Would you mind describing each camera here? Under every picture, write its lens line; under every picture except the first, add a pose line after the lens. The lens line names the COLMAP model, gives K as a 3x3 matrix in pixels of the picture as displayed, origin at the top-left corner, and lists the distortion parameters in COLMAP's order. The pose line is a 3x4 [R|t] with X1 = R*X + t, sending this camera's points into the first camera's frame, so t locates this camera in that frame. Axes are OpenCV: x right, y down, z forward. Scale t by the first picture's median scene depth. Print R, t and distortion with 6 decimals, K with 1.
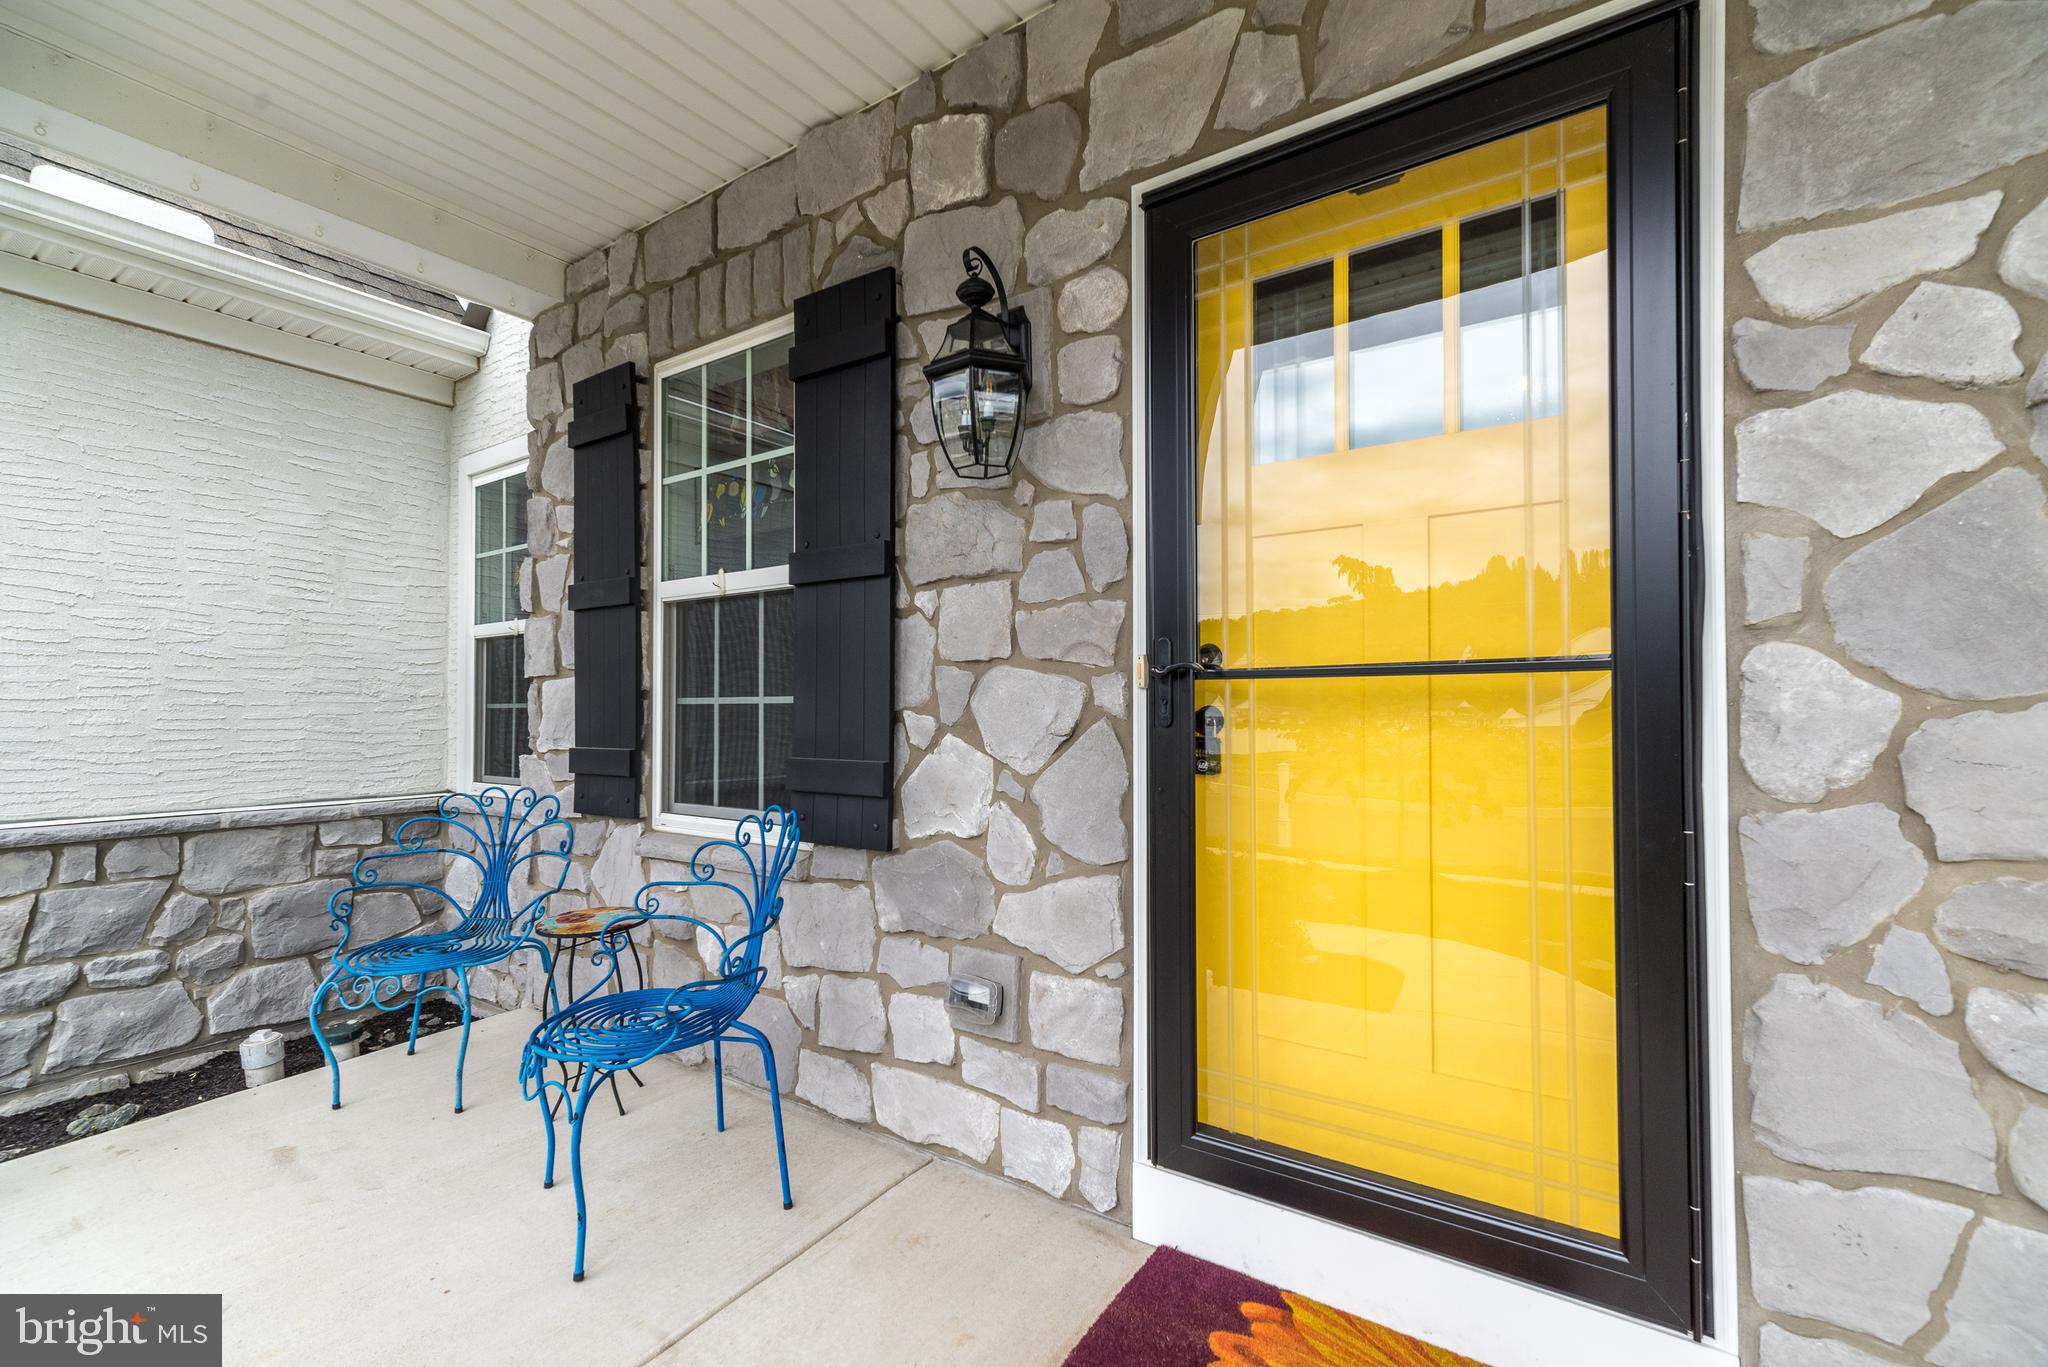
lens RADIAL K [[899.0, 0, 1019.5], [0, 899.0, 694.8], [0, 0, 1]] dist [0.013677, 0.001169]
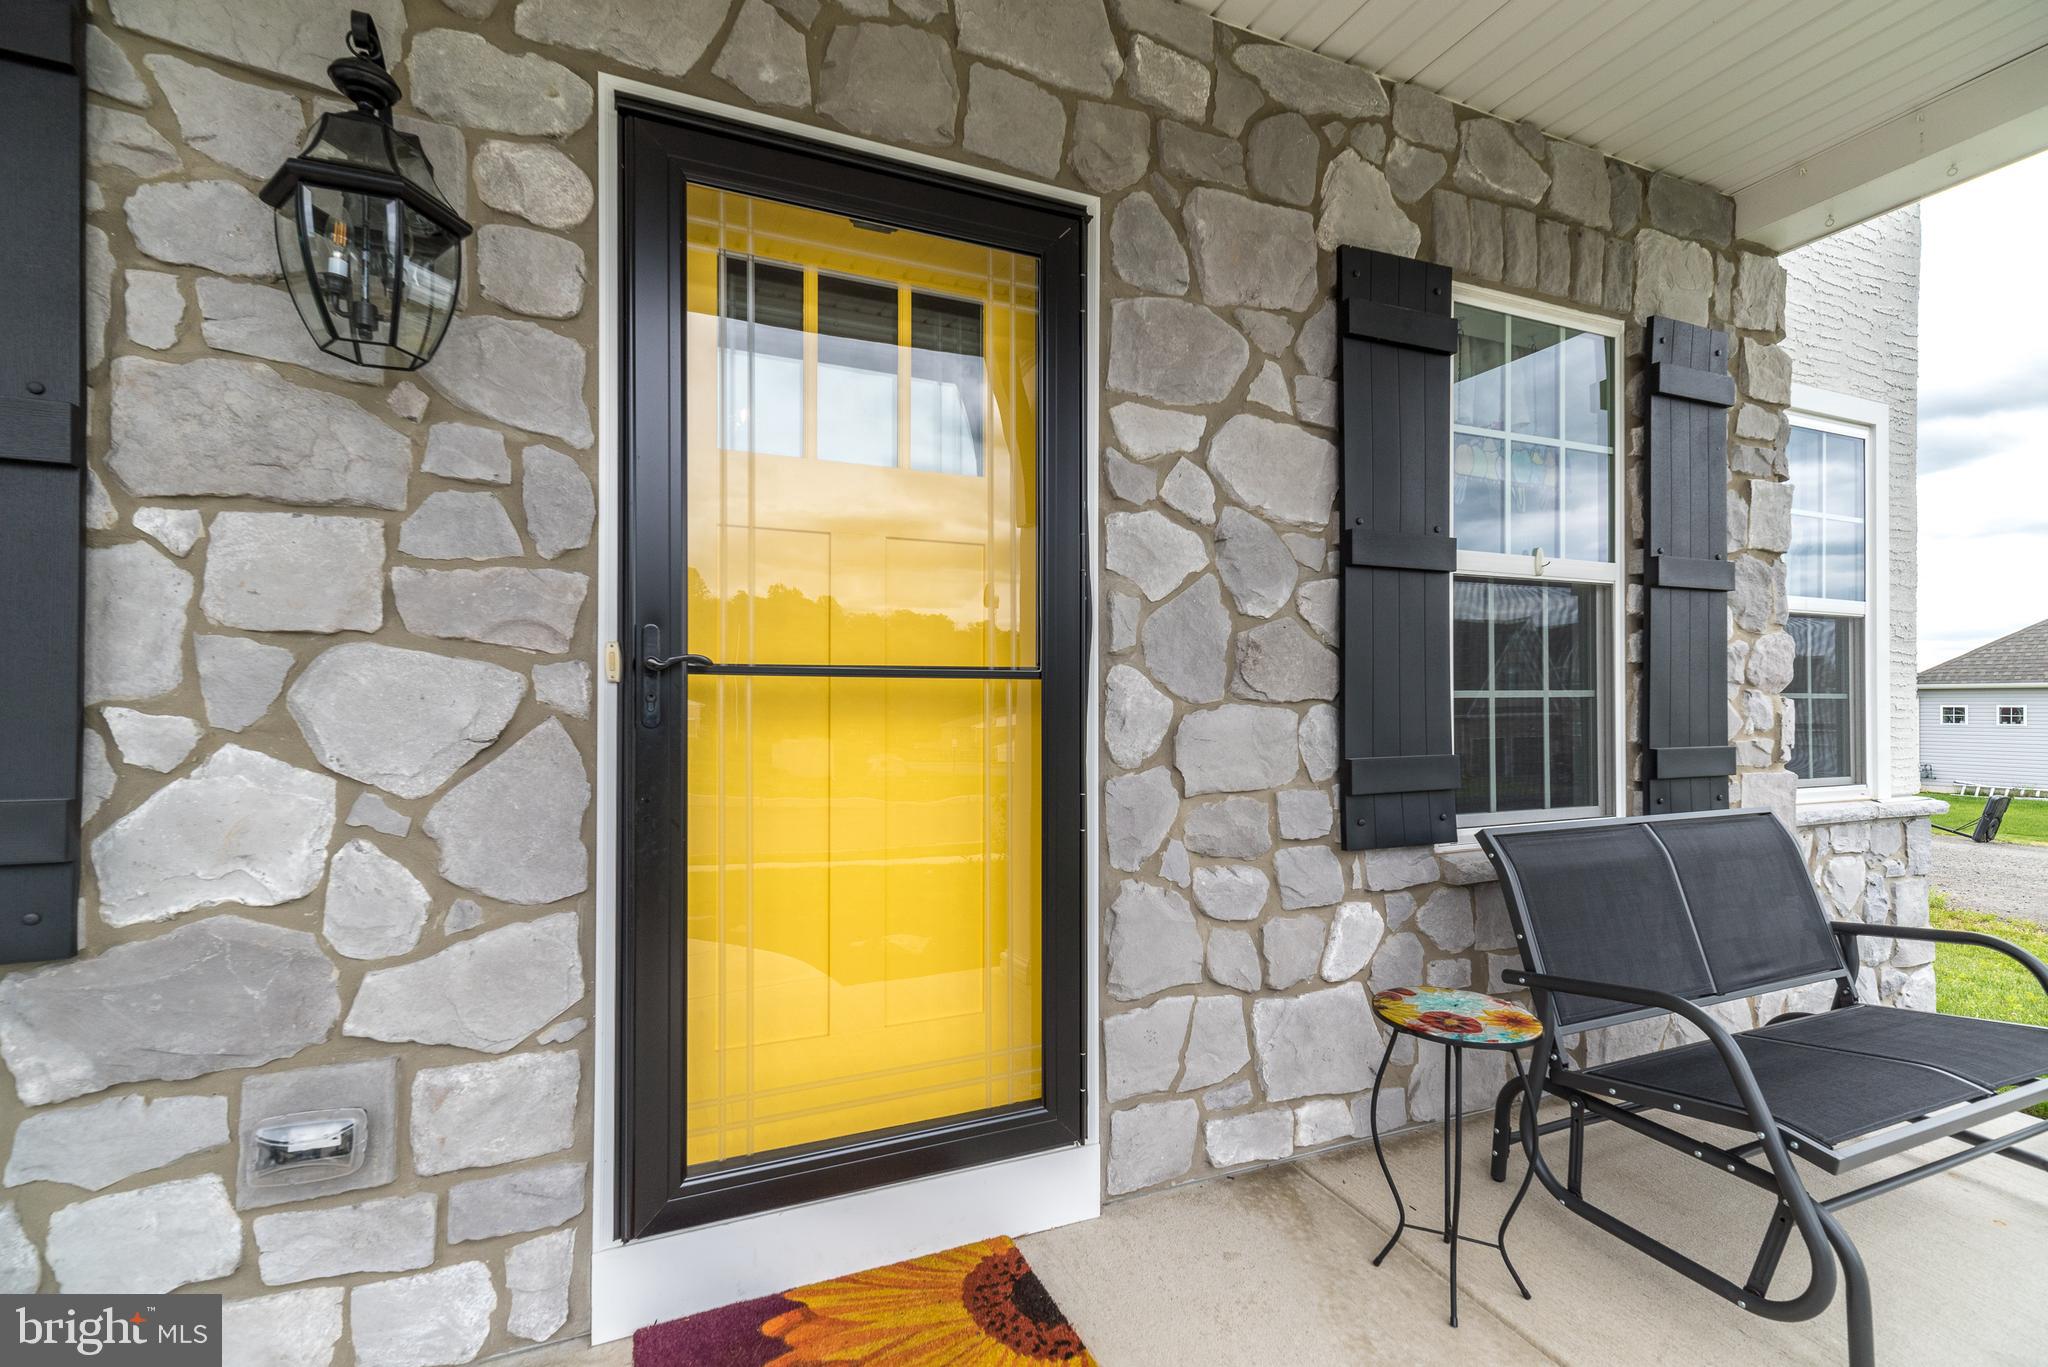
lens RADIAL K [[899.0, 0, 1022.6], [0, 899.0, 699.4], [0, 0, 1]] dist [0.013677, 0.001169]
pose [[0.536186, 0.011831, 0.844017, -0.379601], [-0.016163, 0.999862, -0.003747, 0.006391], [-0.843945, -0.011633, 0.536304, 0.234158]]
